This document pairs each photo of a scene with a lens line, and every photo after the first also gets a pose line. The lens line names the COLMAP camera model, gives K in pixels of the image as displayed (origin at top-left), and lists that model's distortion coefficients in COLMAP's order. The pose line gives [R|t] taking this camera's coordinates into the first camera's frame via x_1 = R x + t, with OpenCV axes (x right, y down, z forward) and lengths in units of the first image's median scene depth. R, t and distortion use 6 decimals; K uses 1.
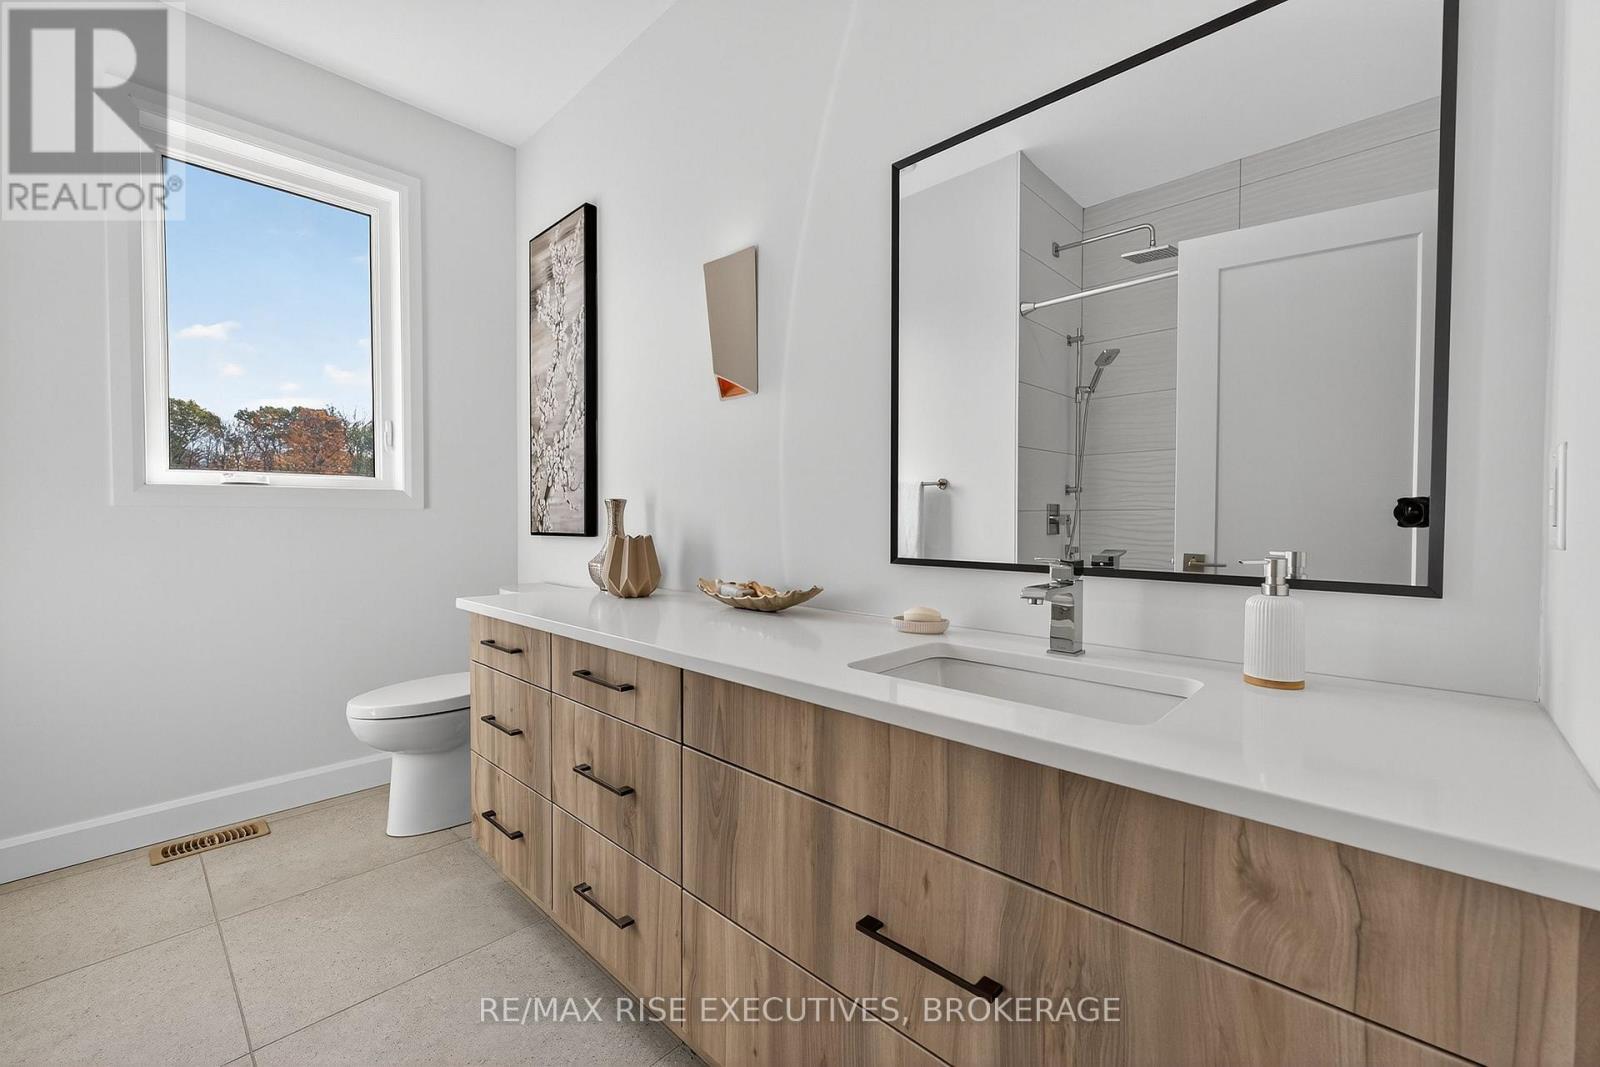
lens RADIAL K [[648.0, 0, 800.4], [0, 648.0, 527.9], [0, 0, 1]] dist [-0.000190, 0.000083]
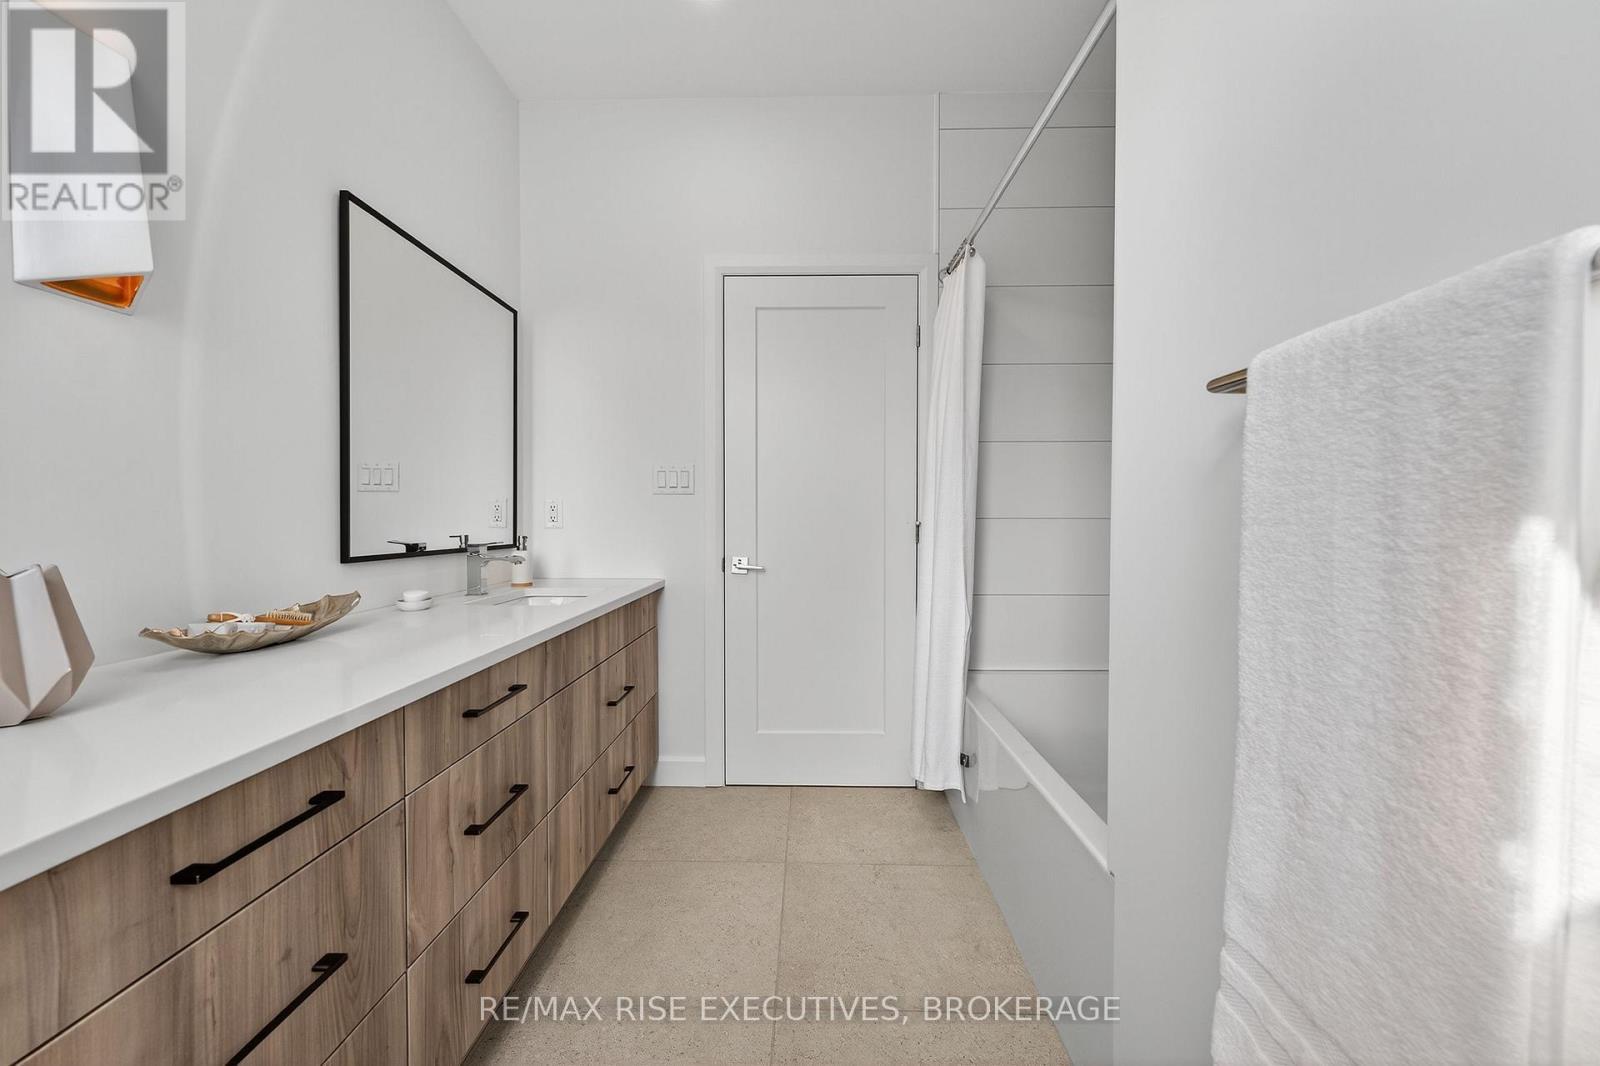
lens RADIAL K [[648.0, 0, 800.4], [0, 648.0, 527.4], [0, 0, 1]] dist [-0.000190, 0.000083]
pose [[-0.675067, -0.013446, 0.737634, -1.037257], [0.012516, 0.999481, 0.029673, -0.023302], [-0.737651, 0.029263, -0.674548, 1.061835]]
